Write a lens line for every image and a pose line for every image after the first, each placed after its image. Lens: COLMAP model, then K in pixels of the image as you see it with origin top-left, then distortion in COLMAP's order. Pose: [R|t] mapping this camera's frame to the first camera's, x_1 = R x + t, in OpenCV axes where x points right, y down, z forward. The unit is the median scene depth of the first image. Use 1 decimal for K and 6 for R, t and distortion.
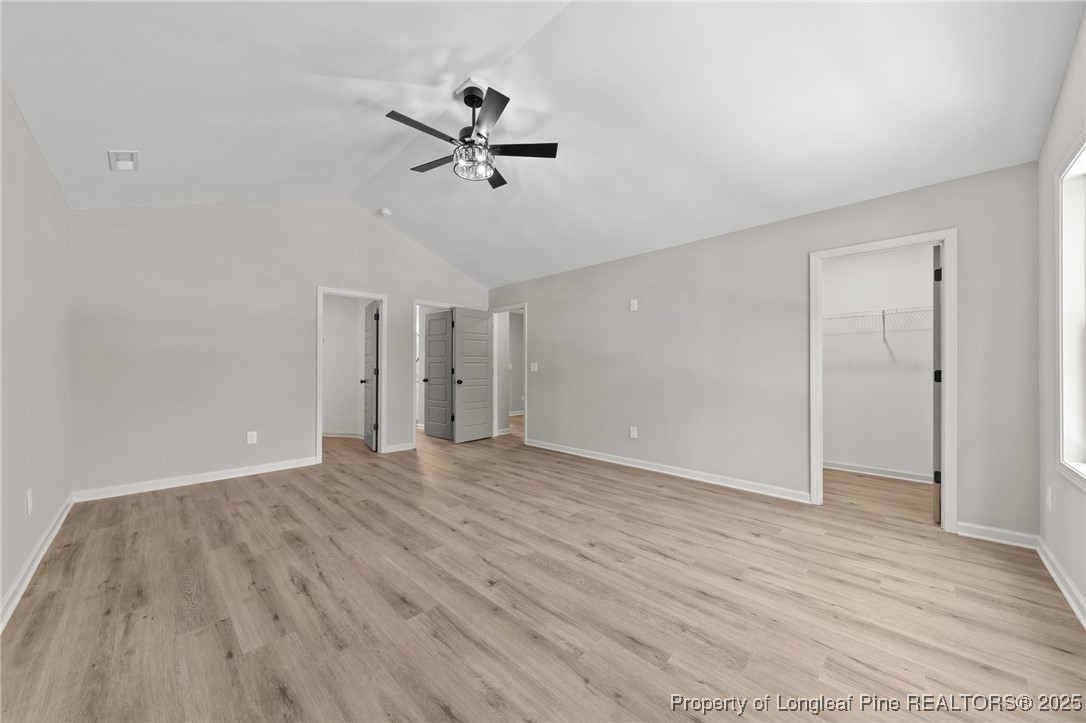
lens RADIAL K [[379.2, 0, 544.4], [0, 379.2, 365.5], [0, 0, 1]] dist [-0.001988, -0.000598]
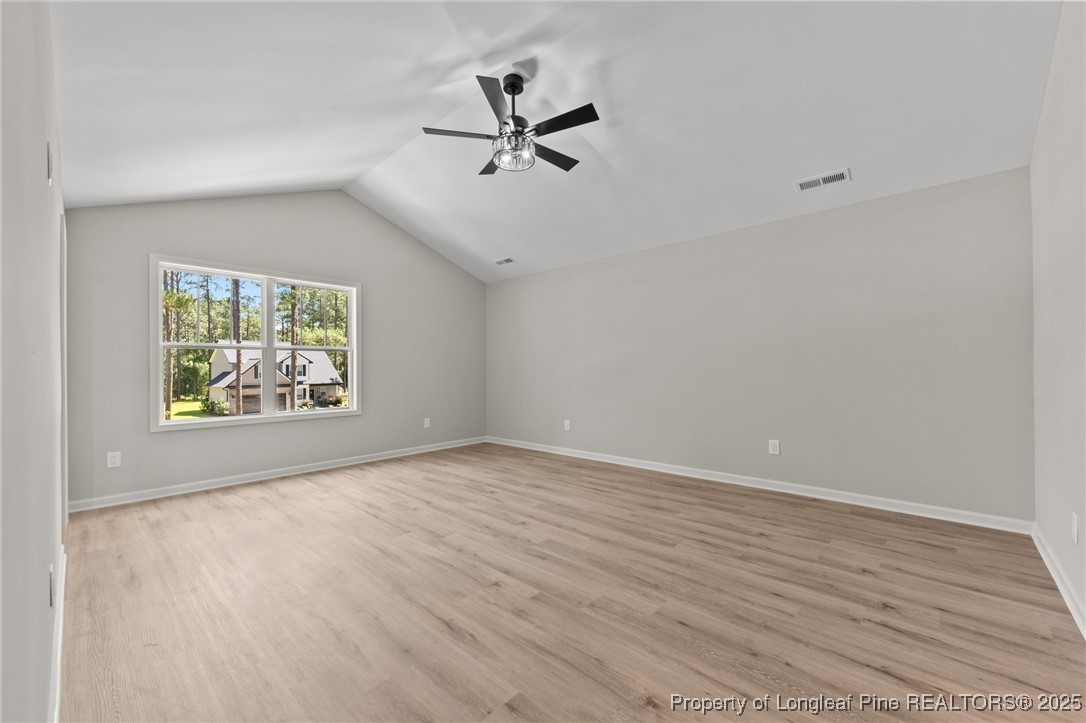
lens RADIAL K [[428.5, 0, 542.0], [0, 428.5, 366.0], [0, 0, 1]] dist [0.000333, -0.001385]
pose [[-0.999697, 0.007058, -0.023565, -0.226315], [0.007305, 0.999919, -0.010379, 0.012749], [0.023490, -0.010548, -0.999668, 2.065425]]
